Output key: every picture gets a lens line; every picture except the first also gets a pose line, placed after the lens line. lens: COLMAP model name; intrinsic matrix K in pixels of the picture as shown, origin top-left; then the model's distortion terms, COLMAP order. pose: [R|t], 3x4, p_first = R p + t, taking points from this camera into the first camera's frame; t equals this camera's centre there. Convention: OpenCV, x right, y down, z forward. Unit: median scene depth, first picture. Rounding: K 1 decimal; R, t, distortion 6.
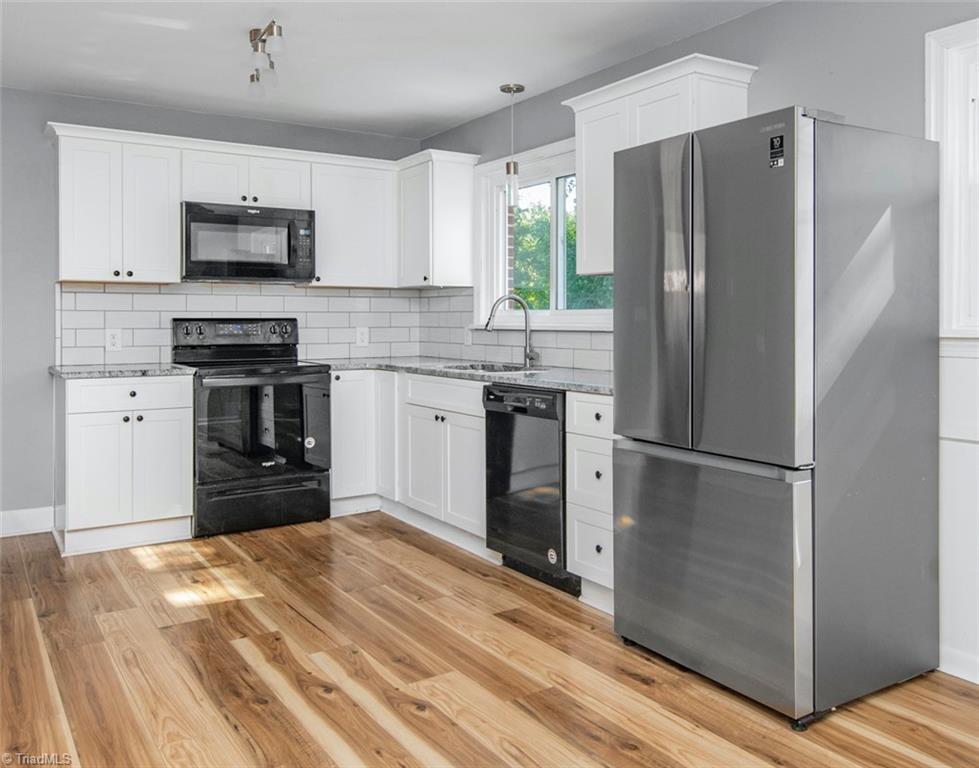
lens RADIAL K [[870.5, 0, 514.8], [0, 870.5, 316.2], [0, 0, 1]] dist [0.000184, -0.014503]
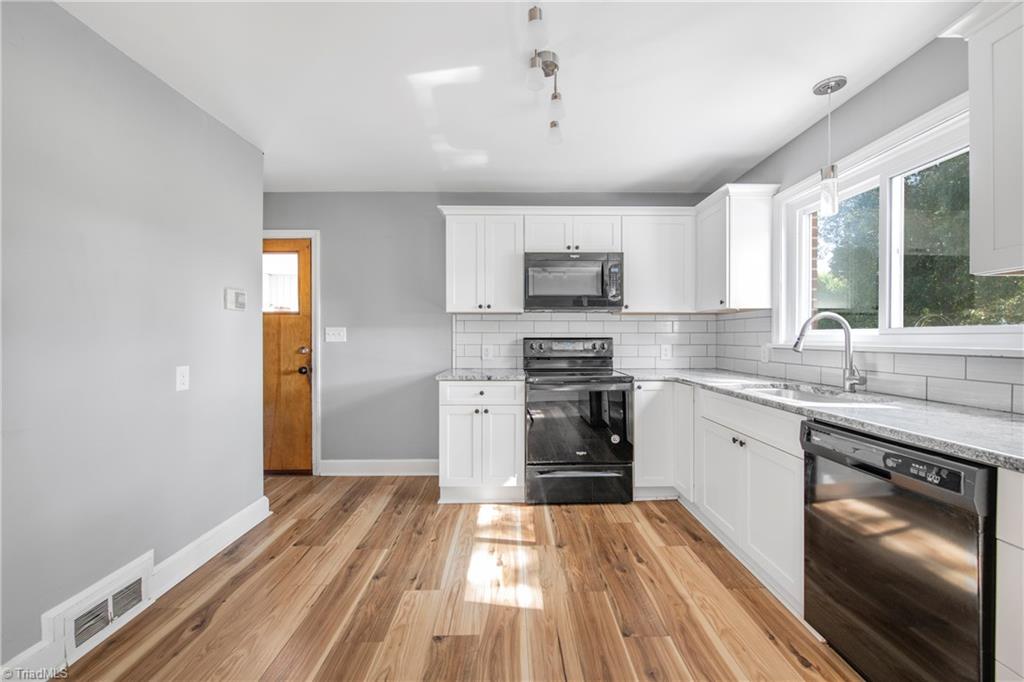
lens RADIAL K [[408.0, 0, 505.5], [0, 408.0, 341.3], [0, 0, 1]] dist [-0.006029, -0.001871]
pose [[0.832813, 0.006182, -0.553520, -0.047602], [0.001241, 0.999914, 0.013035, -0.000521], [0.553553, -0.011542, 0.832734, 0.440599]]
